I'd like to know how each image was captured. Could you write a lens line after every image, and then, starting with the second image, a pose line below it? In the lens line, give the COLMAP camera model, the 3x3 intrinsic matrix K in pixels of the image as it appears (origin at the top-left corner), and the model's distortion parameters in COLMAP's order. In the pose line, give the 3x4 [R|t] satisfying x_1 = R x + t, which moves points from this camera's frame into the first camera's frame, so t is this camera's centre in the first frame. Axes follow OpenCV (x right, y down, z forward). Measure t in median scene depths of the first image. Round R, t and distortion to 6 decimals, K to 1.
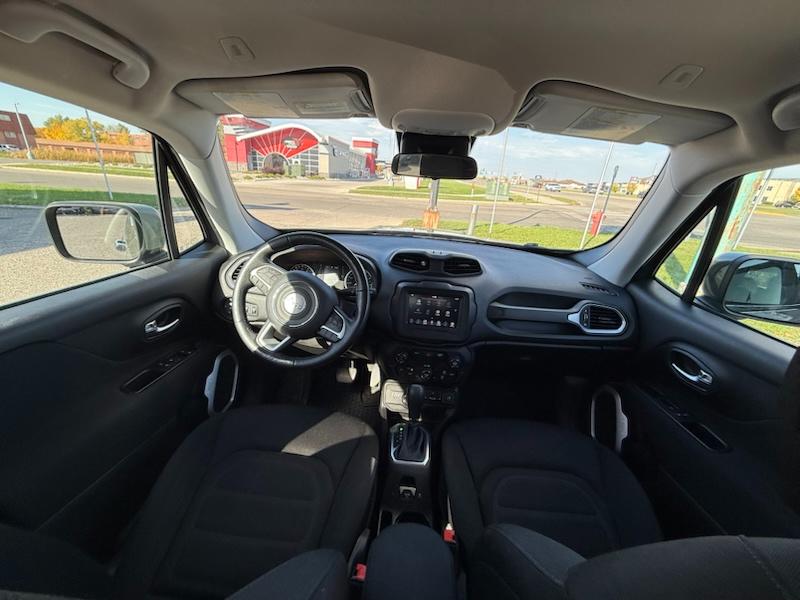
lens RADIAL K [[319.1, 0, 396.9], [0, 319.1, 301.2], [0, 0, 1]] dist [-0.000456, 0.000131]
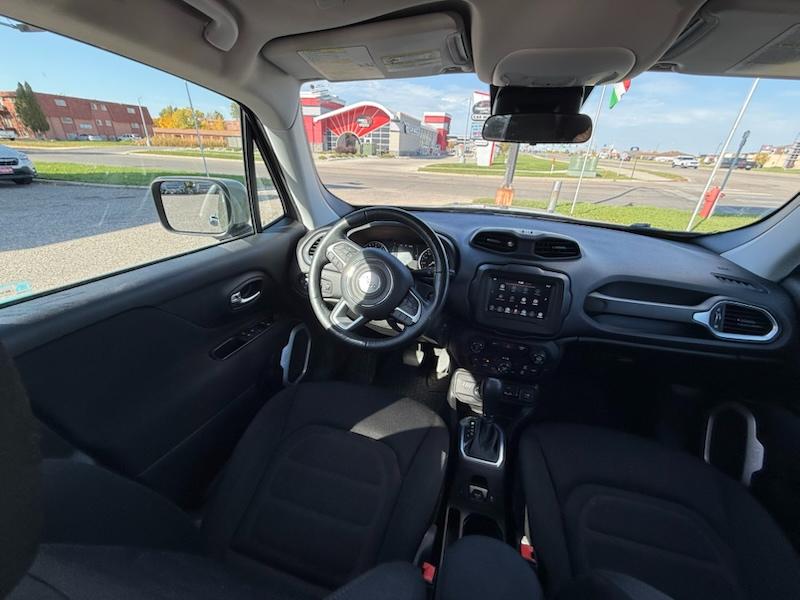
lens RADIAL K [[319.1, 0, 396.9], [0, 319.1, 301.2], [0, 0, 1]] dist [-0.000456, 0.000131]
pose [[0.979603, 0.061128, -0.191421, -0.044651], [-0.049528, 0.996668, 0.064811, -0.002157], [0.194745, -0.054009, 0.979366, 0.064567]]
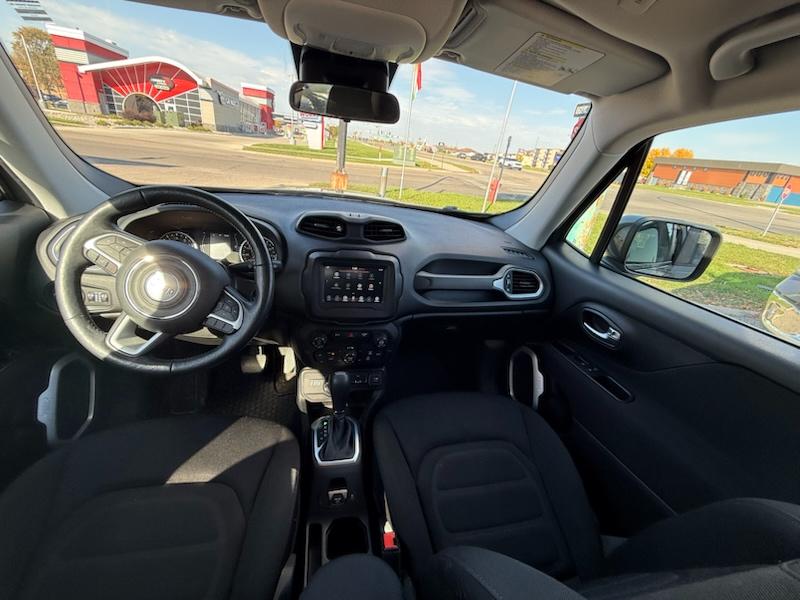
lens RADIAL K [[319.1, 0, 396.9], [0, 319.1, 301.2], [0, 0, 1]] dist [-0.000456, 0.000131]
pose [[0.963001, -0.069664, 0.260337, -0.001118], [0.043083, 0.993384, 0.106456, -0.012061], [-0.266031, -0.091301, 0.959631, 0.140728]]
